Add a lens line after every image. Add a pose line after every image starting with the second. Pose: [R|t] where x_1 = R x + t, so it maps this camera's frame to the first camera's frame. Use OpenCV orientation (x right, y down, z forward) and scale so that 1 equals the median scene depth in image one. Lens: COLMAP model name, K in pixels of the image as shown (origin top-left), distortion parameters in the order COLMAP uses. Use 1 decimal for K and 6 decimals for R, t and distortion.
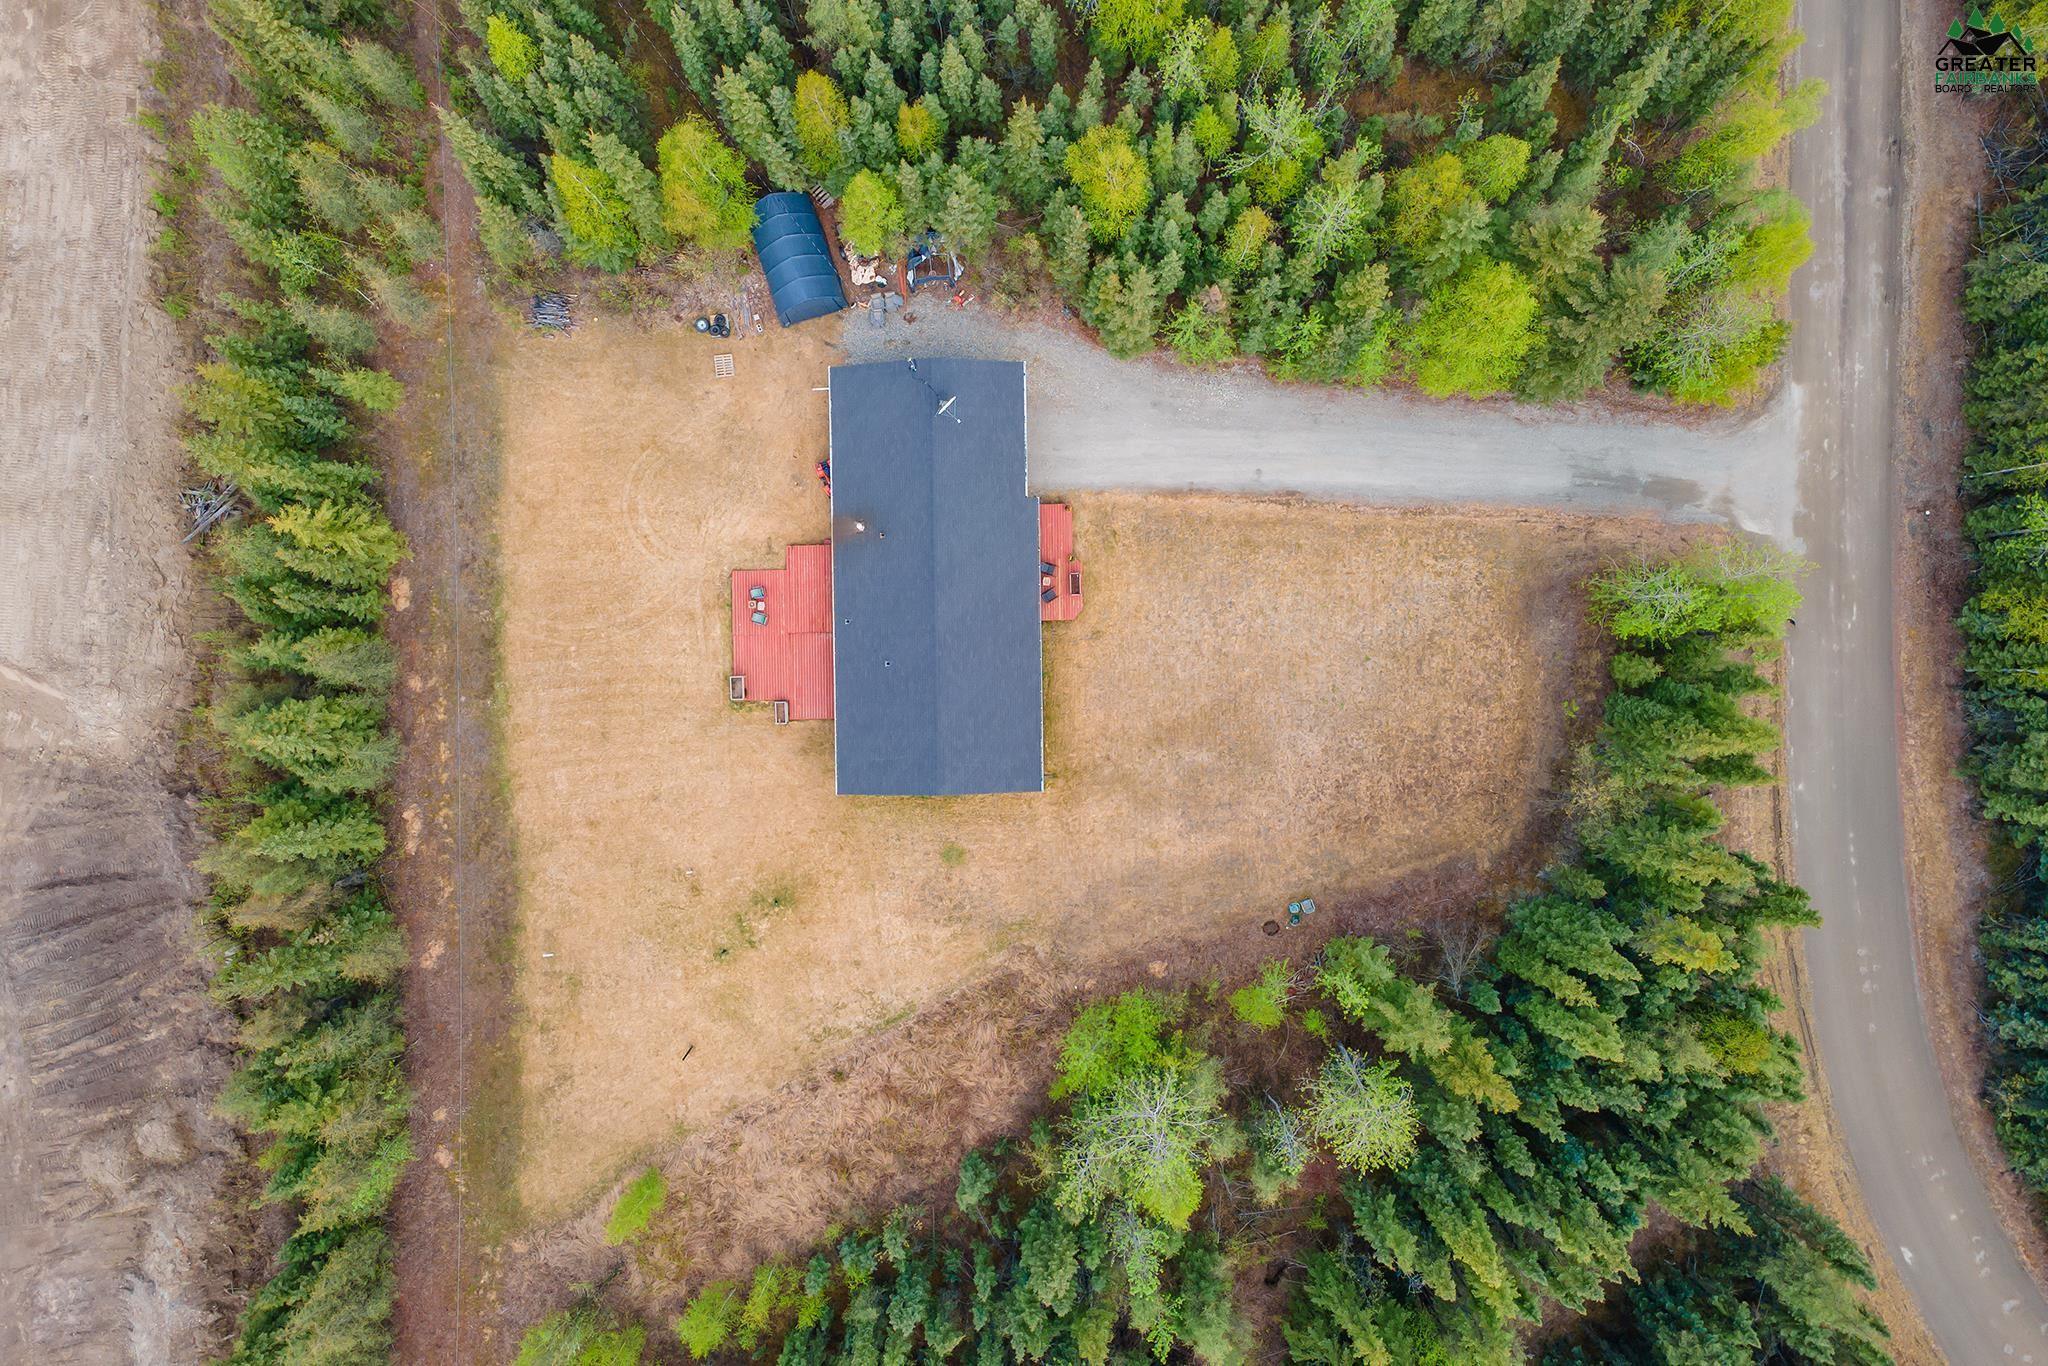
lens RADIAL K [[1447.3, 0, 1028.0], [0, 1447.3, 765.4], [0, 0, 1]] dist [-0.000761, 0.055245]
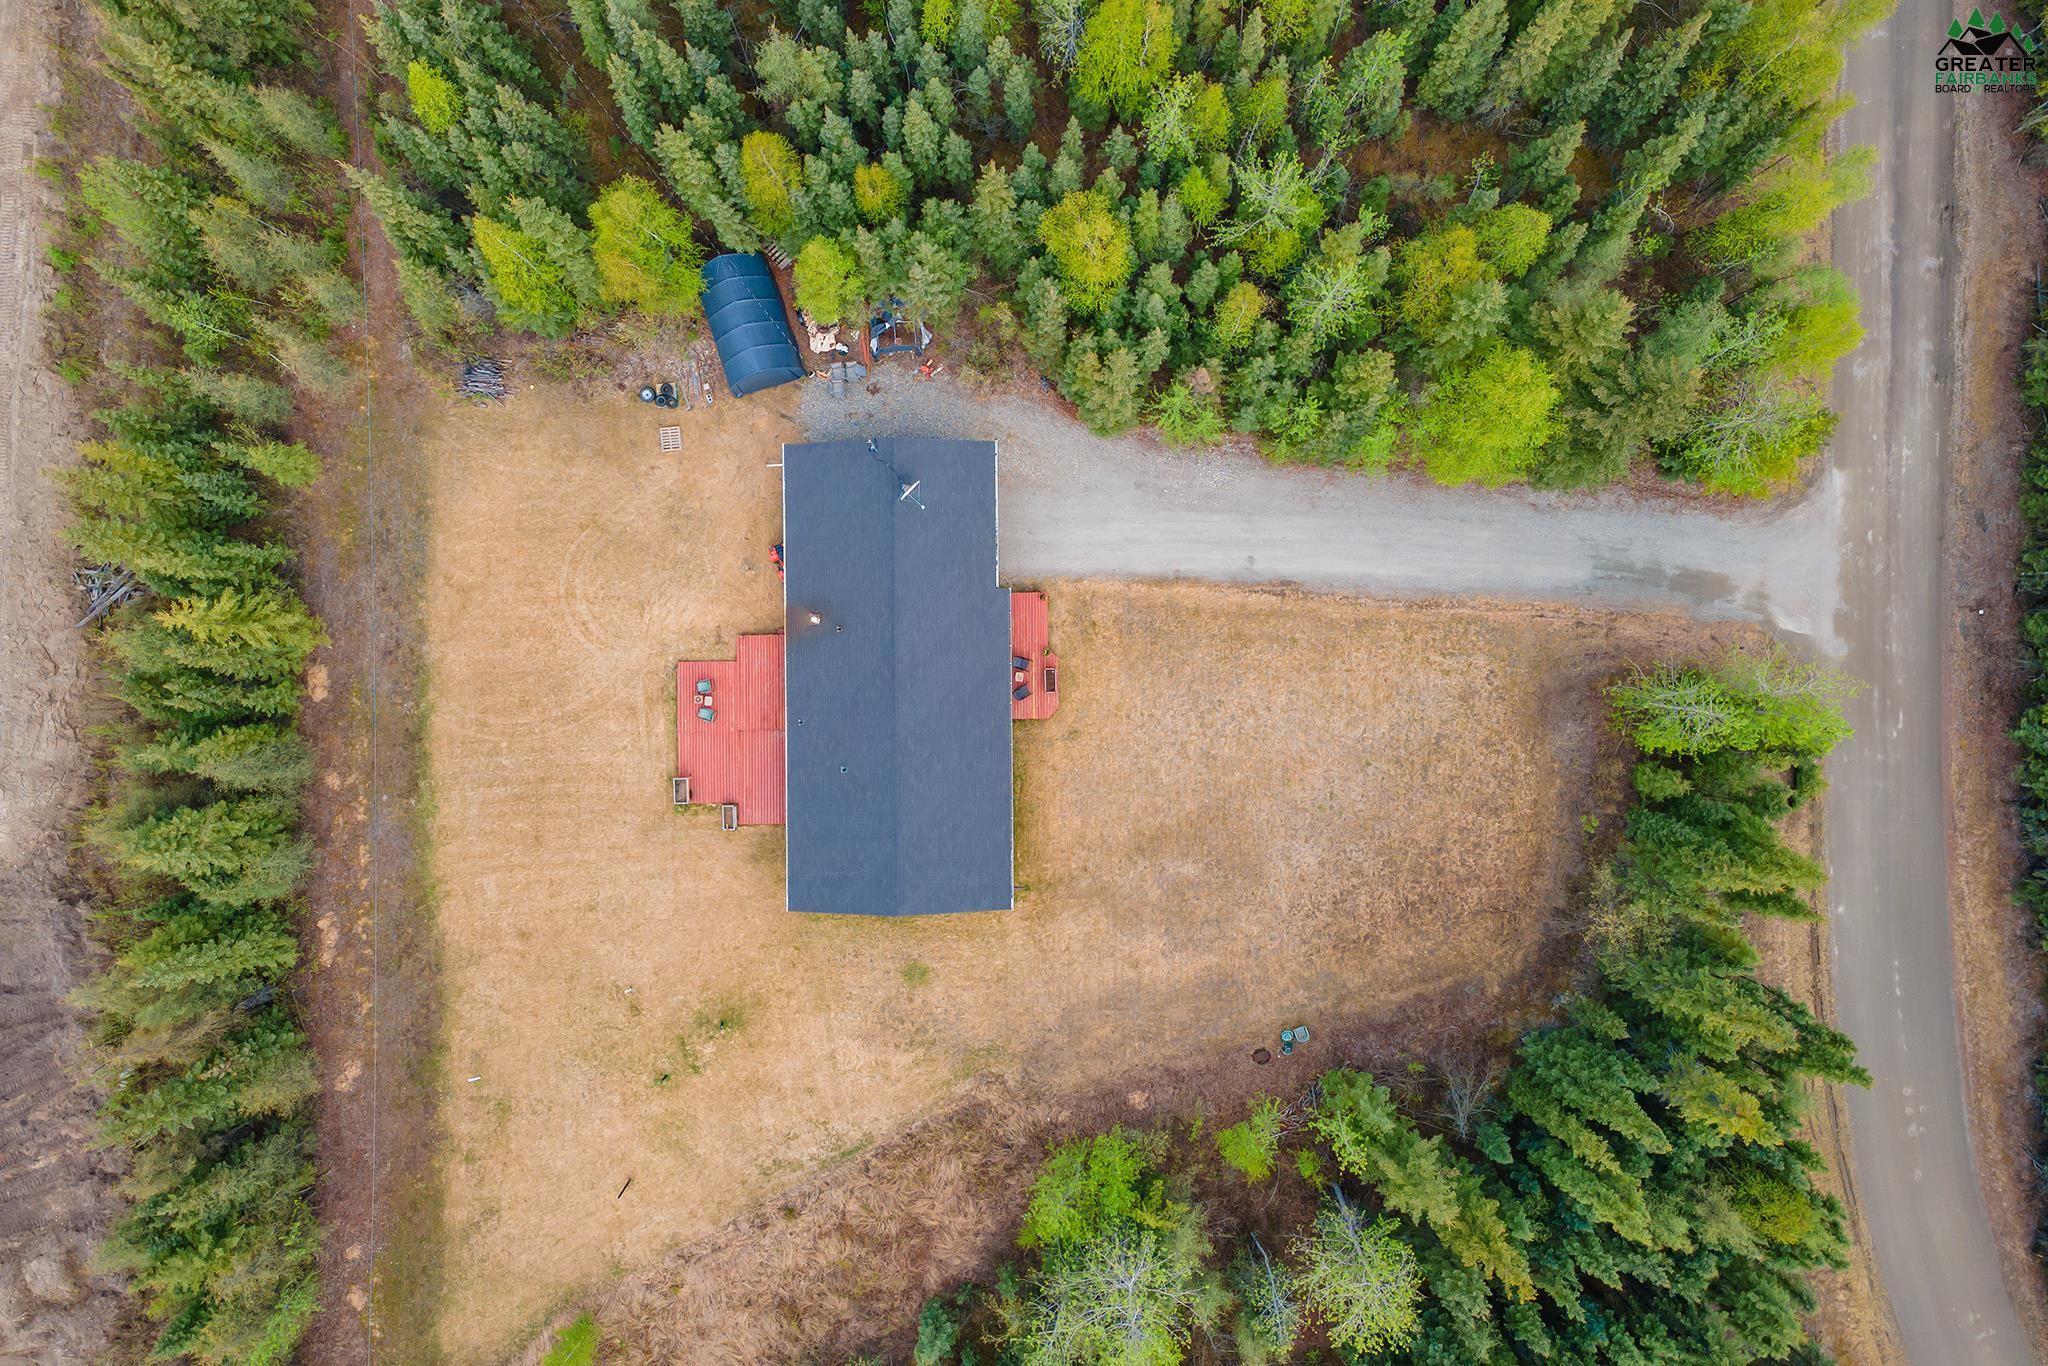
lens RADIAL K [[1447.3, 0, 1028.0], [0, 1447.3, 765.4], [0, 0, 1]] dist [-0.000761, 0.055245]
pose [[0.999973, 0.007406, -0.000067, 0.019293], [-0.007406, 0.999972, -0.000932, -0.072348], [0.000060, 0.000932, 1.000000, 0.084095]]
